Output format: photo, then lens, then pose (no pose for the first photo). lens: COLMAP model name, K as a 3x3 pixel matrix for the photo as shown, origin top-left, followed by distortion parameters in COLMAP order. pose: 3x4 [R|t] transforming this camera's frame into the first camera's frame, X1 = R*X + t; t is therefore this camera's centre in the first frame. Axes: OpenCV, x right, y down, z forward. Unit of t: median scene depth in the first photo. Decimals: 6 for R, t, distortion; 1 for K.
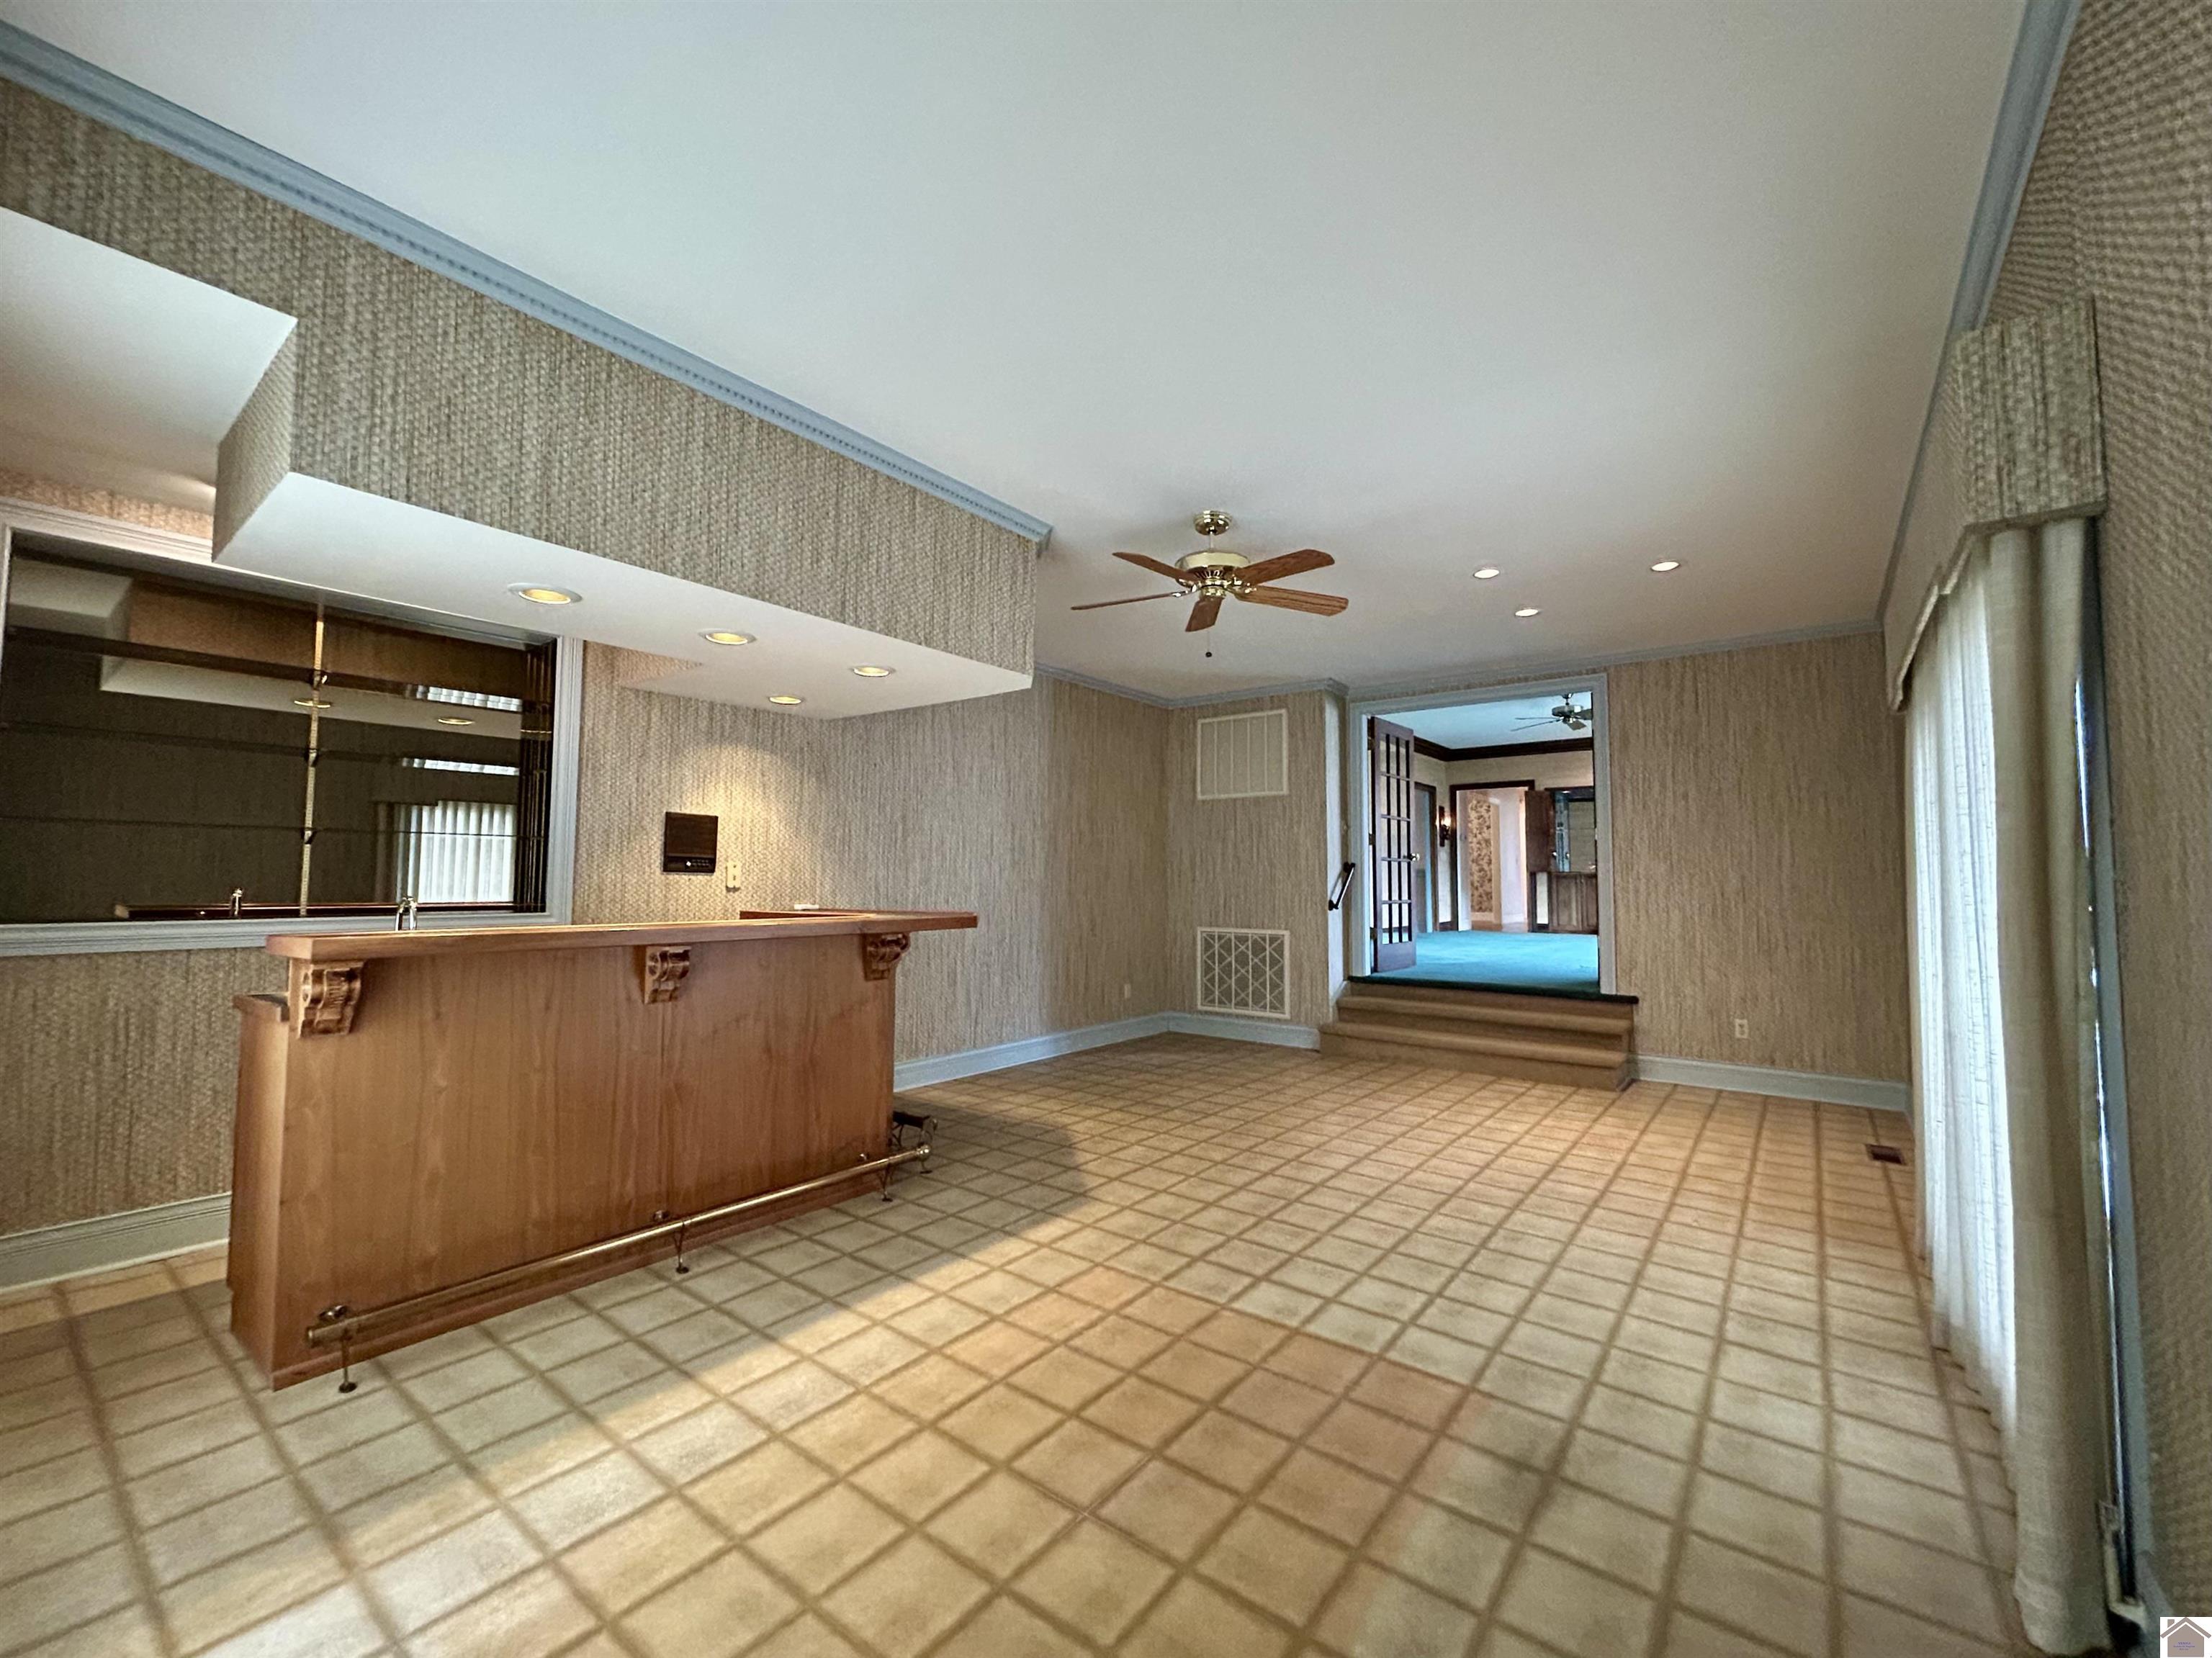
lens RADIAL K [[898.4, 0, 1114.6], [0, 898.4, 833.0], [0, 0, 1]] dist [-0.002647, -0.000317]
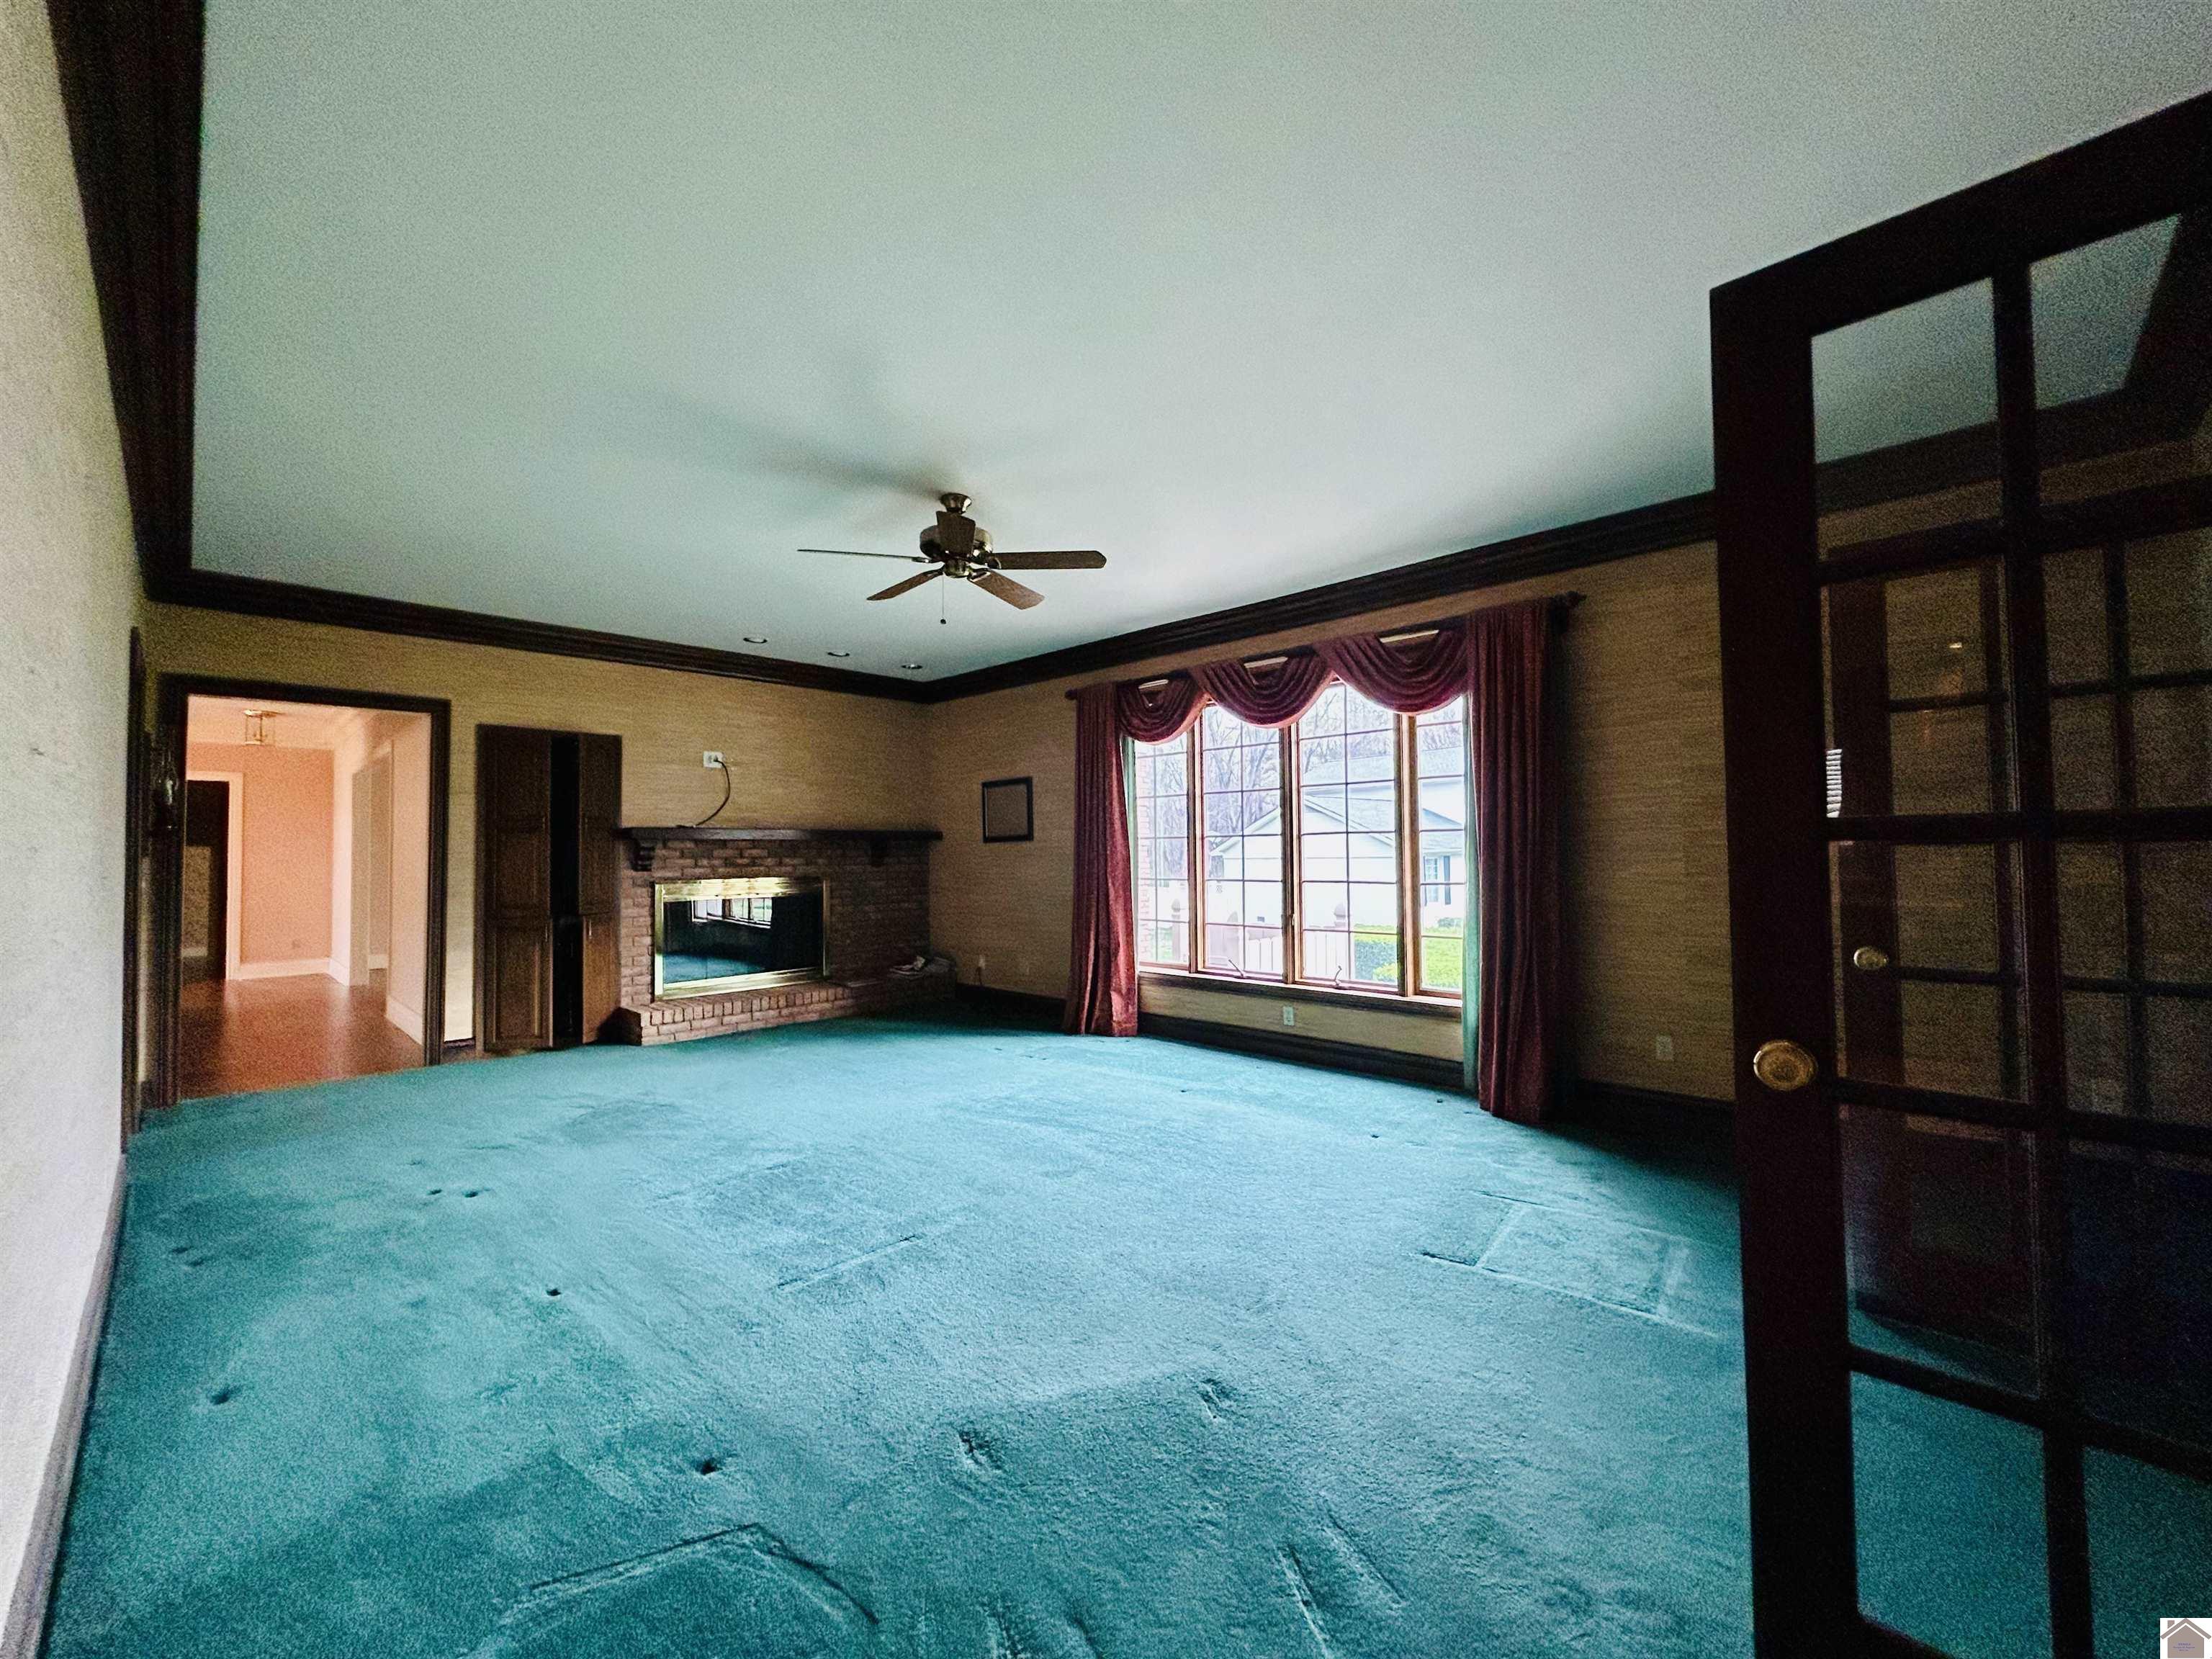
lens RADIAL K [[898.5, 0, 1110.7], [0, 898.5, 832.4], [0, 0, 1]] dist [-0.002647, -0.000317]
pose [[0.113940, 0.019294, 0.993300, 0.082628], [-0.043922, 0.998932, -0.014366, -0.005002], [-0.992516, -0.041991, 0.114665, 0.615011]]
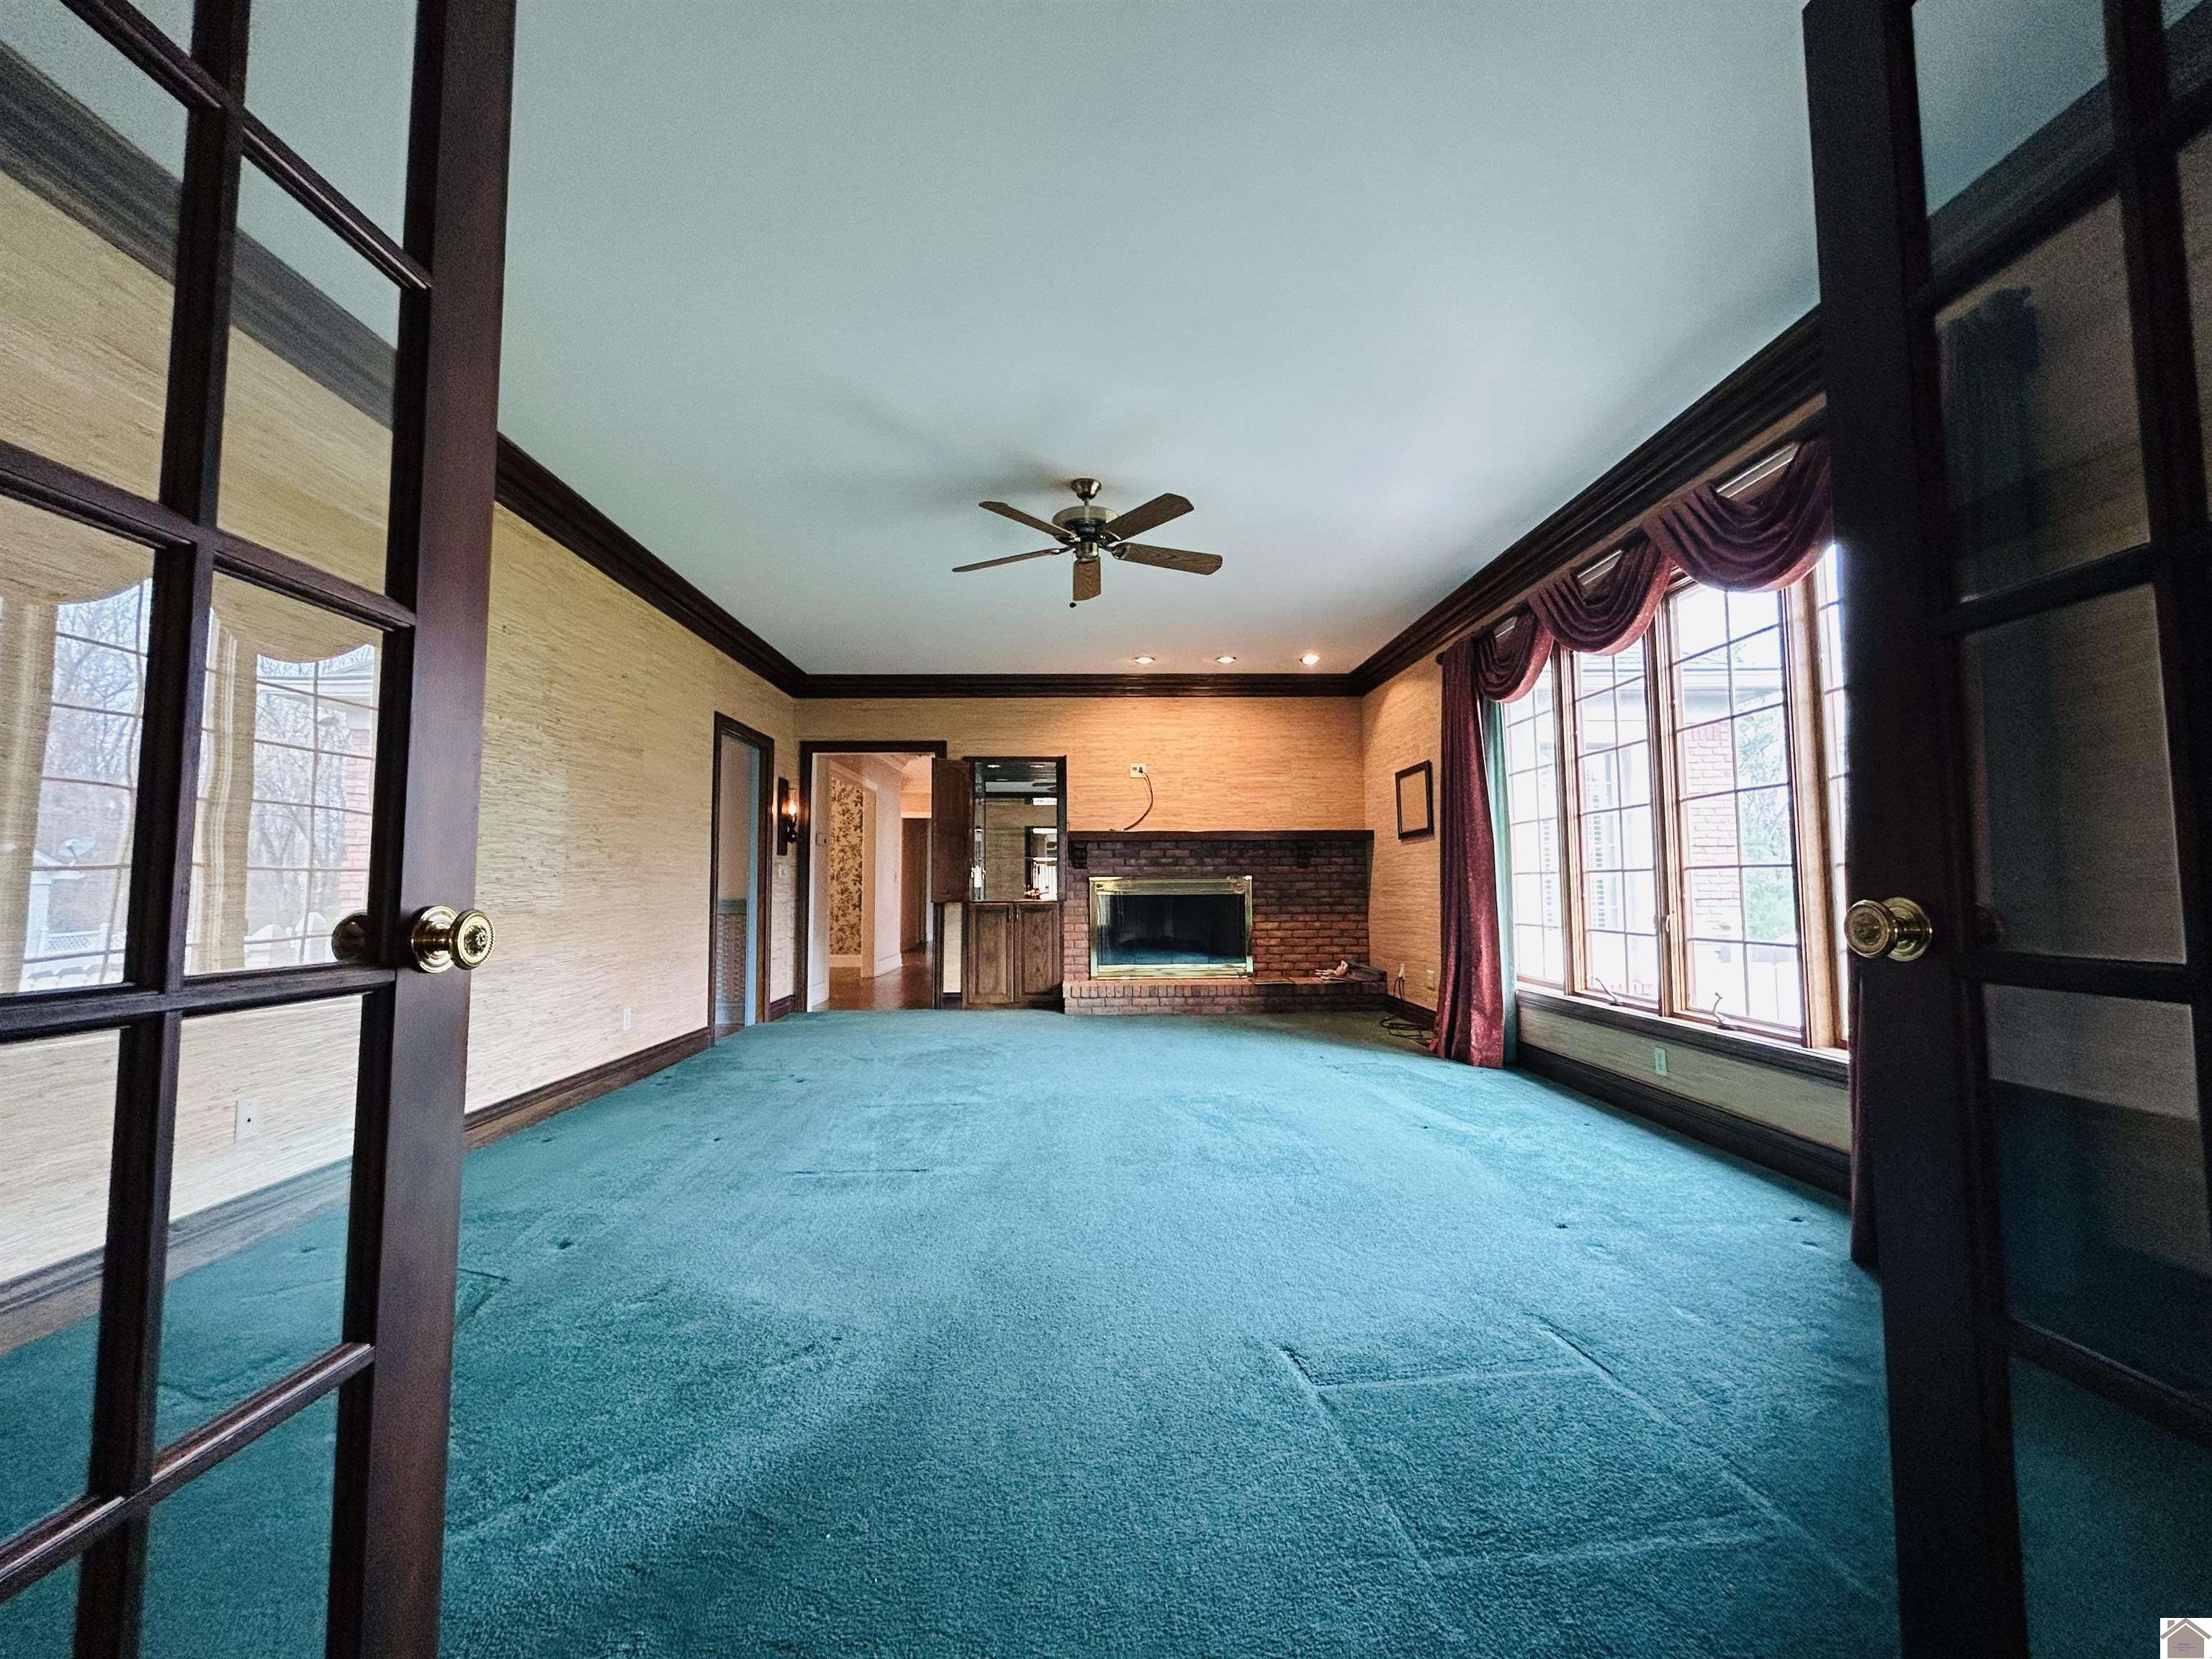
lens RADIAL K [[898.5, 0, 1105.3], [0, 898.5, 824.1], [0, 0, 1]] dist [-0.002647, -0.000317]
pose [[0.778704, 0.038641, 0.626201, 0.181833], [-0.027444, 0.999244, -0.027532, 0.006499], [-0.626791, 0.004254, 0.779176, 0.469561]]
